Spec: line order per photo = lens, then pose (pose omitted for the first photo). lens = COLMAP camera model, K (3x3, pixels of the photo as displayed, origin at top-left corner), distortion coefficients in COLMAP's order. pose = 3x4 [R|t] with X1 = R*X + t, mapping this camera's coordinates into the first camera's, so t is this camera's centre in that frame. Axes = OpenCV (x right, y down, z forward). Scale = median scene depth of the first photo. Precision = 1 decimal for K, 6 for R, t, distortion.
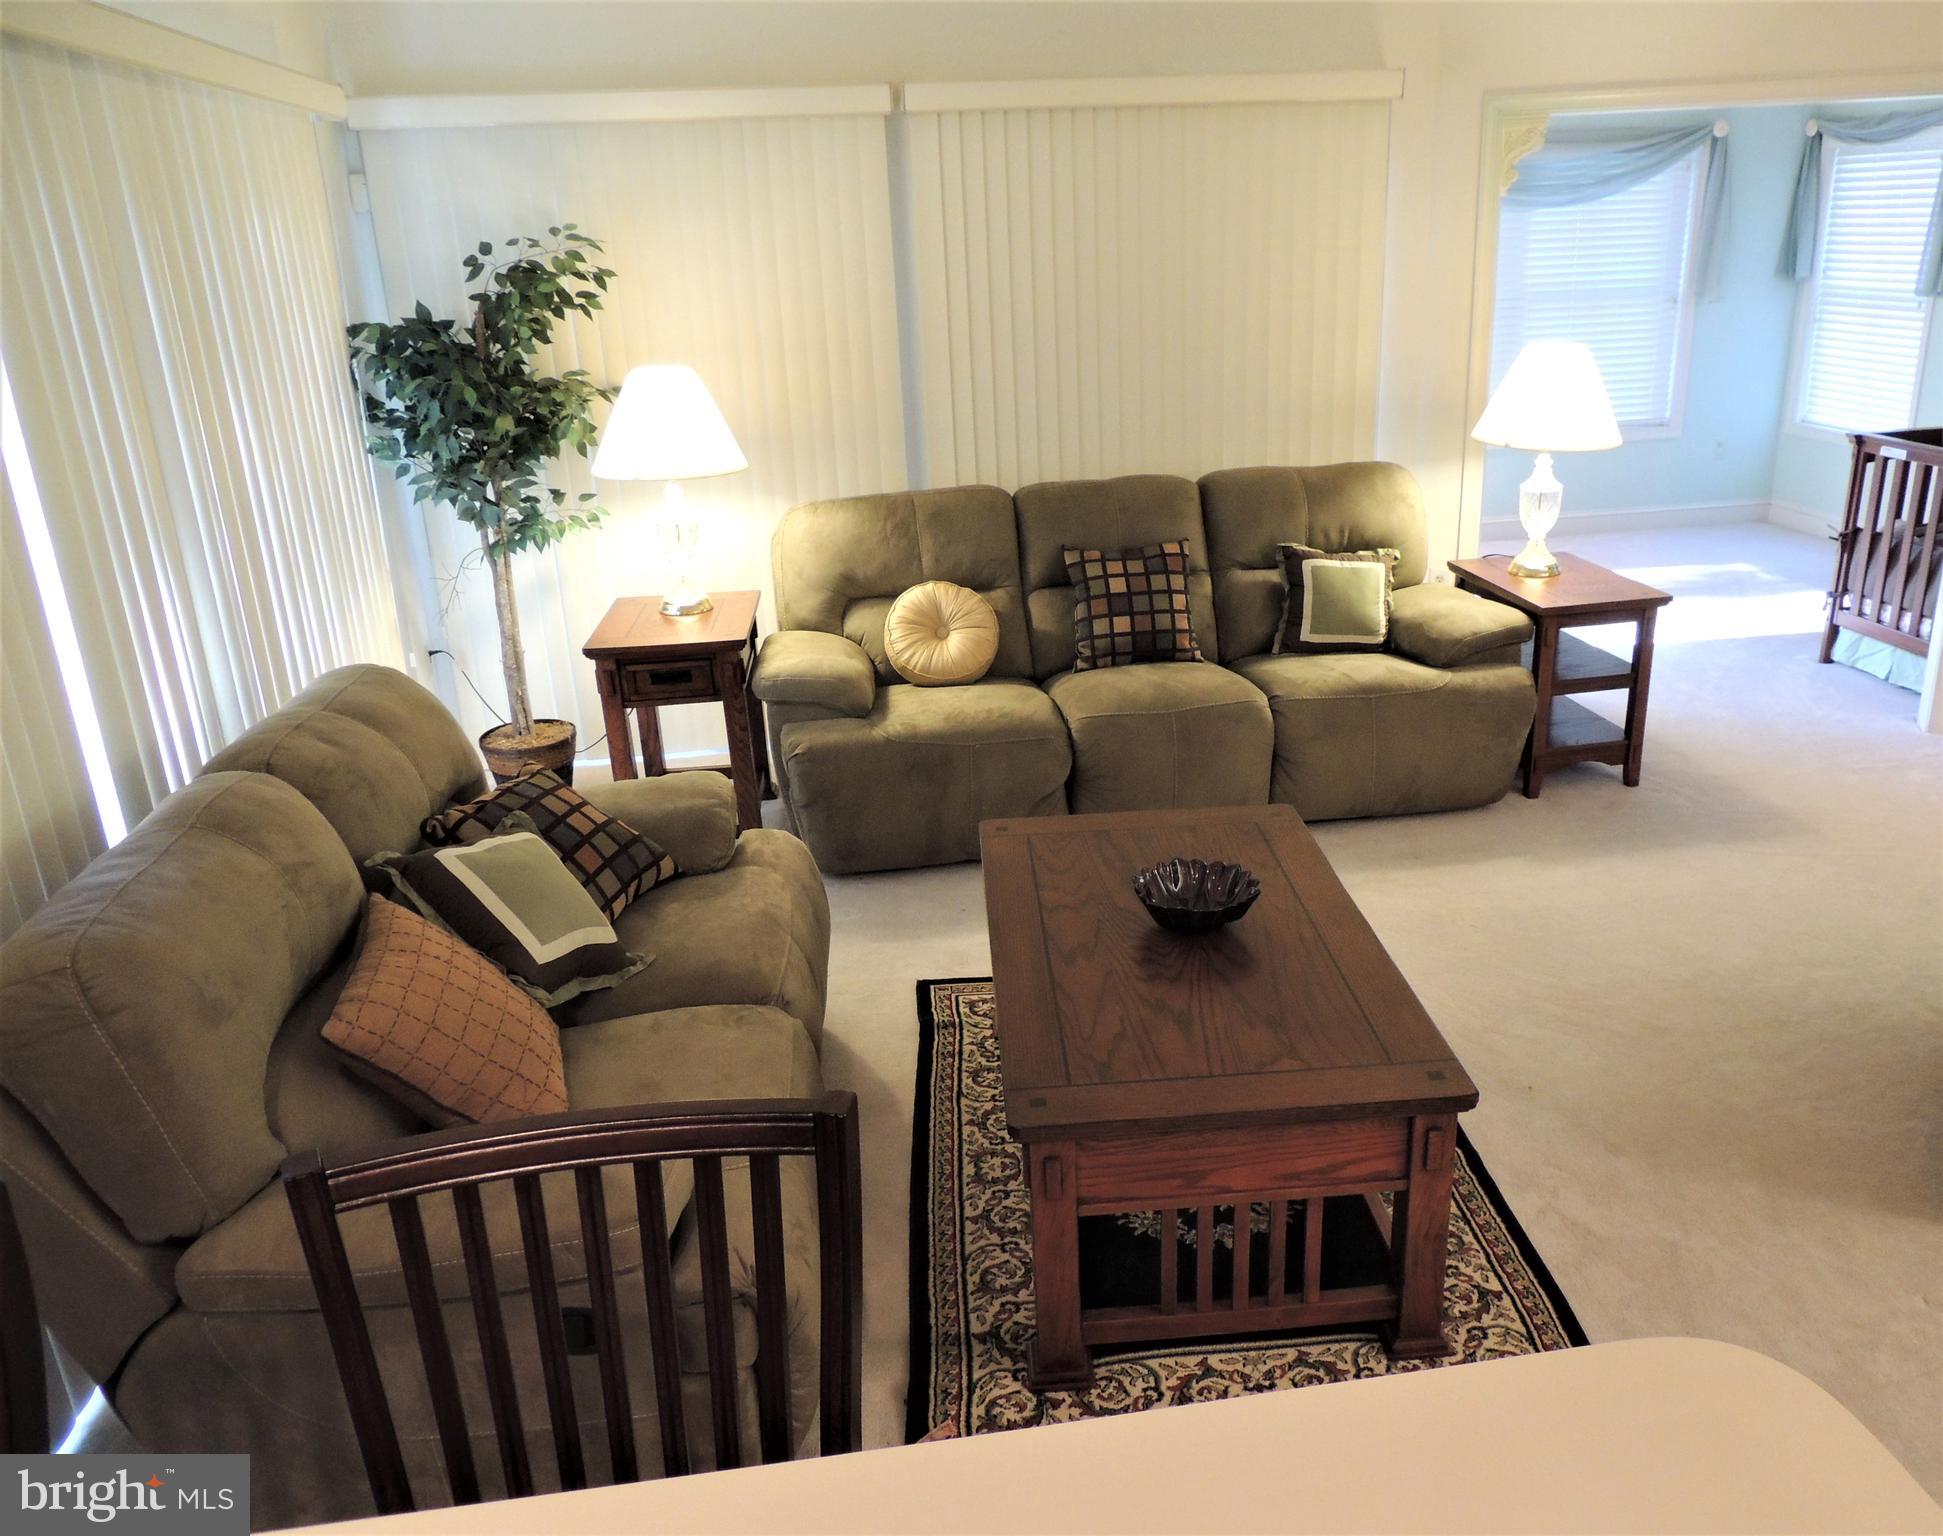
lens RADIAL K [[1492.3, 0, 971.5], [0, 1492.3, 768.0], [0, 0, 1]] dist [-0.010590, -0.006862]
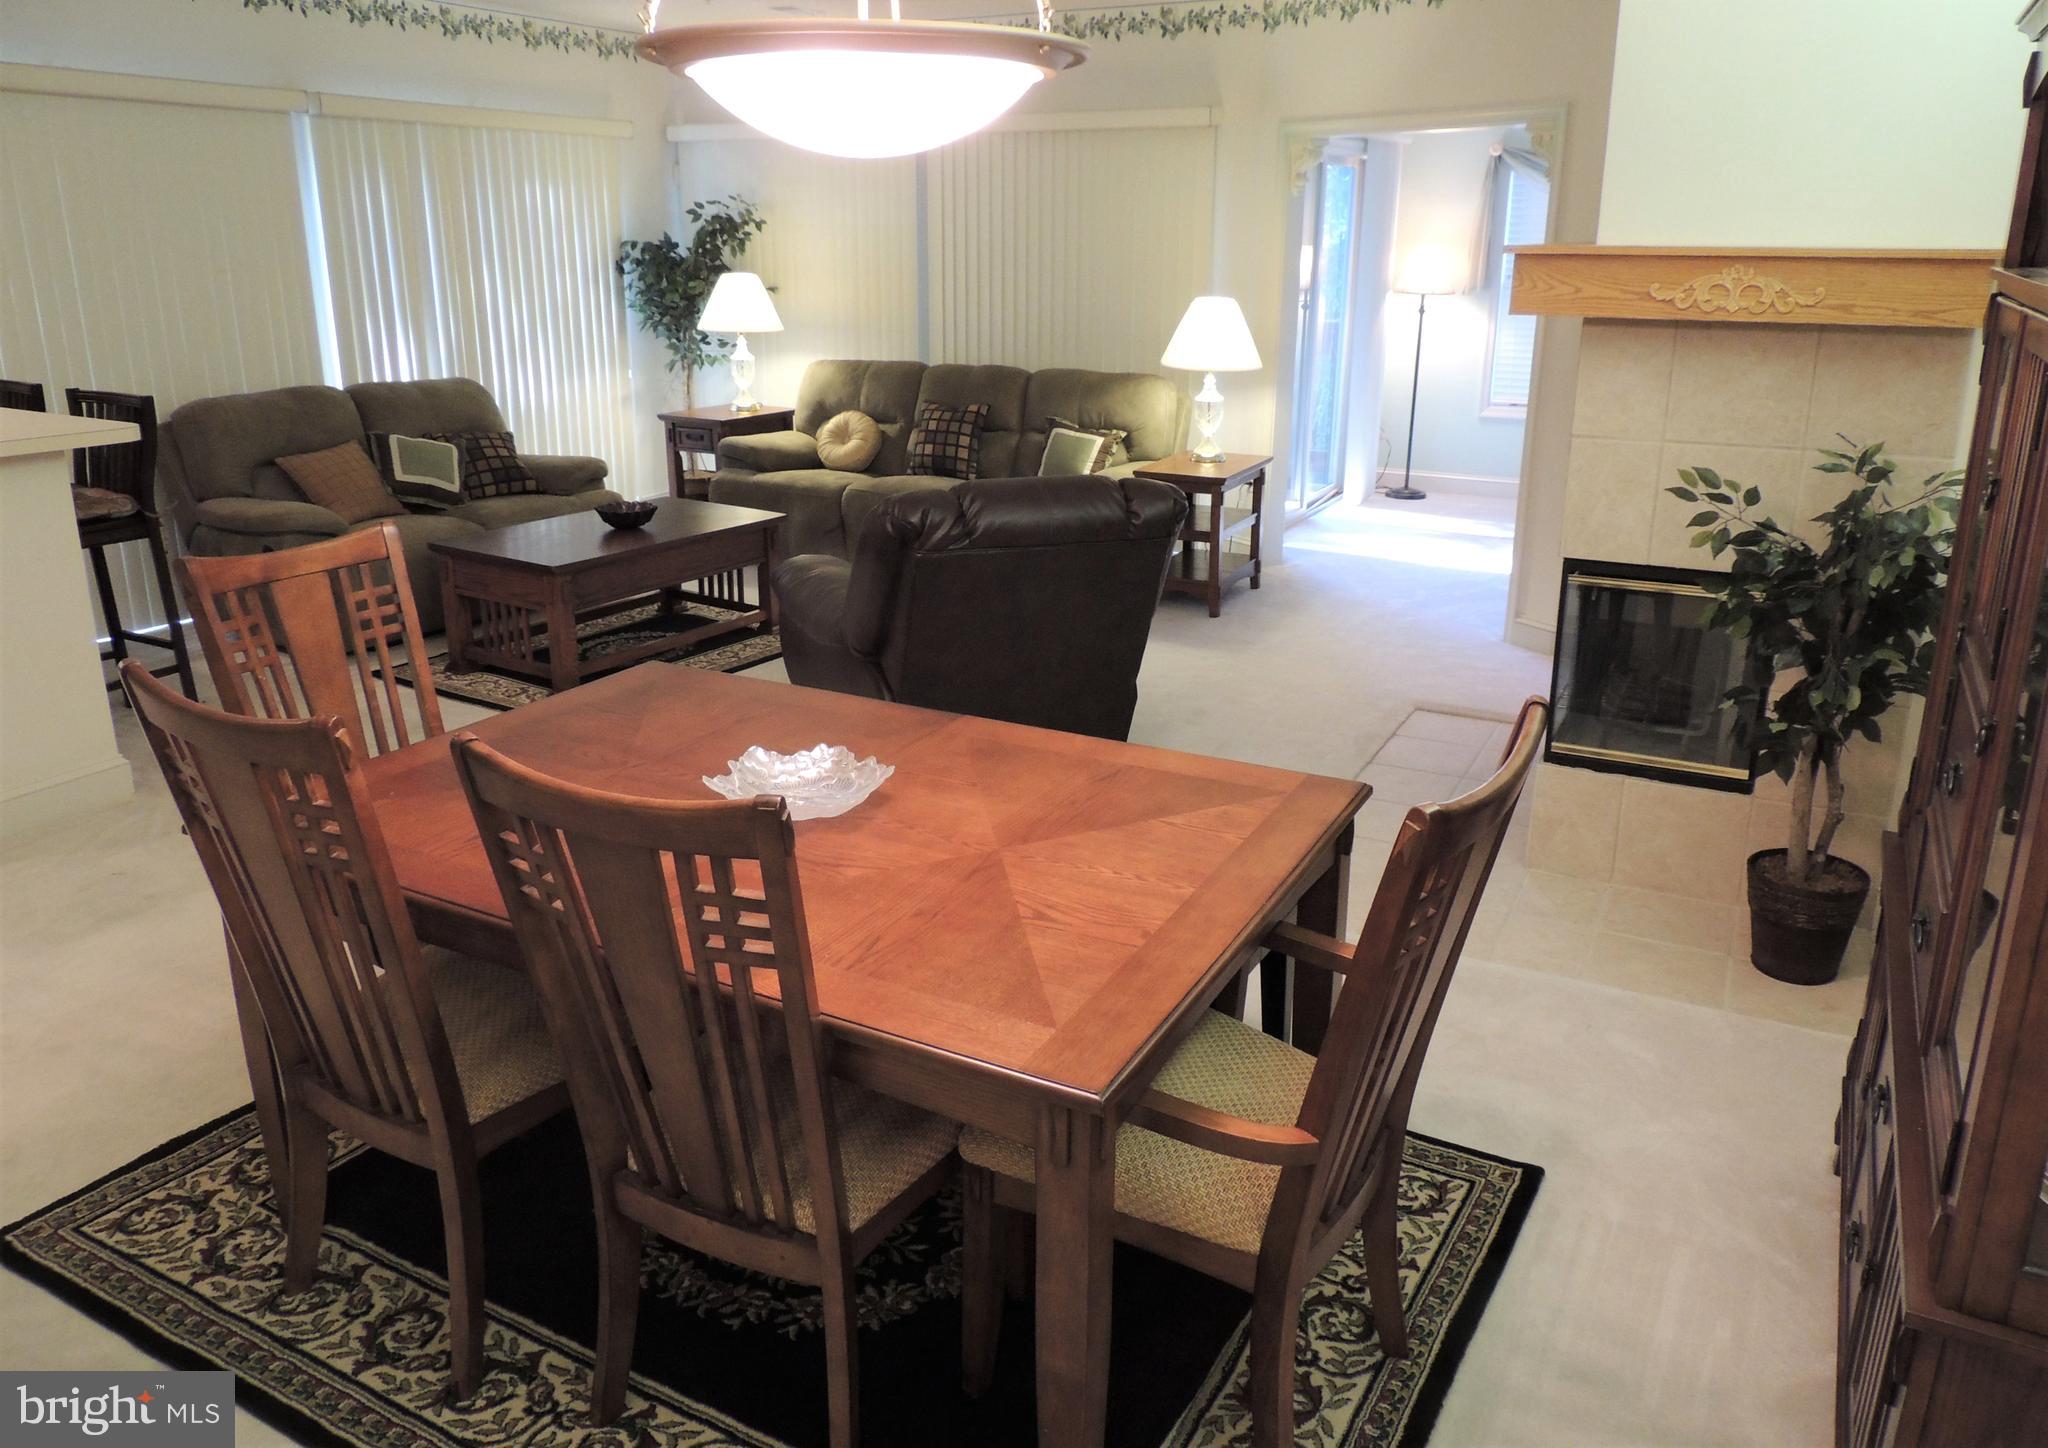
lens RADIAL K [[1425.6, 0, 1024.0], [0, 1425.6, 724.0], [0, 0, 1]] dist [0.001747, 0.002011]
pose [[0.803340, 0.233237, -0.547947, 1.106207], [-0.238000, 0.969180, 0.063608, 0.070759], [0.545895, 0.079312, 0.834091, -0.218118]]
